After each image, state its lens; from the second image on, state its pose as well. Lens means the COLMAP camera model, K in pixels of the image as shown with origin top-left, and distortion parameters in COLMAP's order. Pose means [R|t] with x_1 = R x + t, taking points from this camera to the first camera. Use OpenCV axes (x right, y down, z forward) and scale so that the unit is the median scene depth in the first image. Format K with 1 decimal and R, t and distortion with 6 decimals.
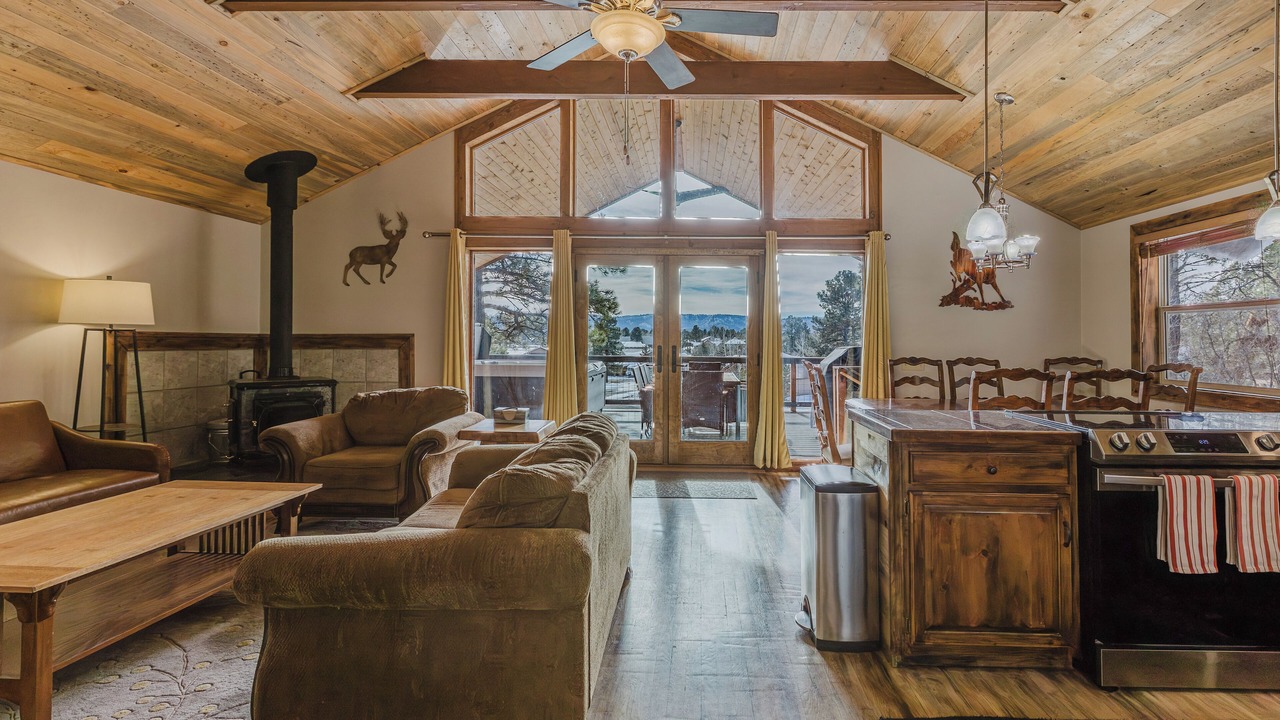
lens RADIAL K [[578.3, 0, 687.3], [0, 578.3, 363.7], [0, 0, 1]] dist [0.005166, -0.002485]
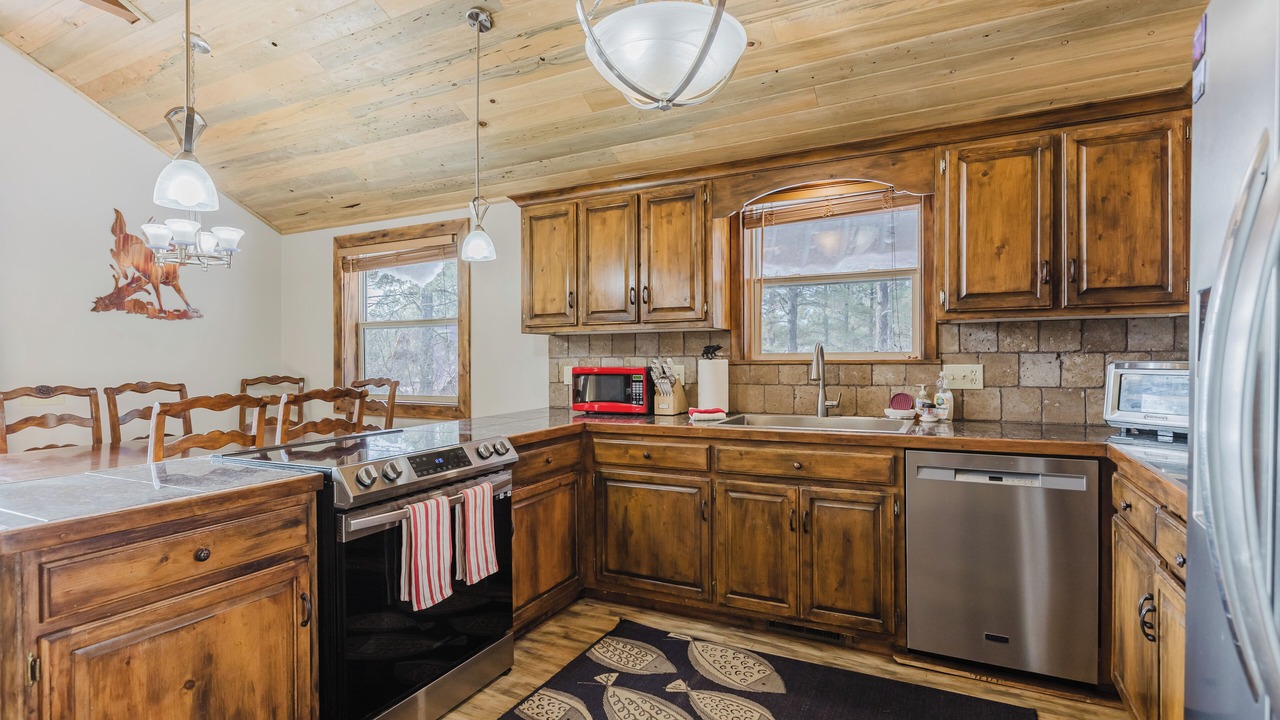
lens RADIAL K [[641.5, 0, 658.4], [0, 641.5, 332.9], [0, 0, 1]] dist [-0.001872, -0.001394]
pose [[0.419800, 0.020252, 0.907391, 0.035963], [0.050525, 0.997679, -0.045642, -0.004613], [-0.906209, 0.065007, 0.417802, 0.098993]]
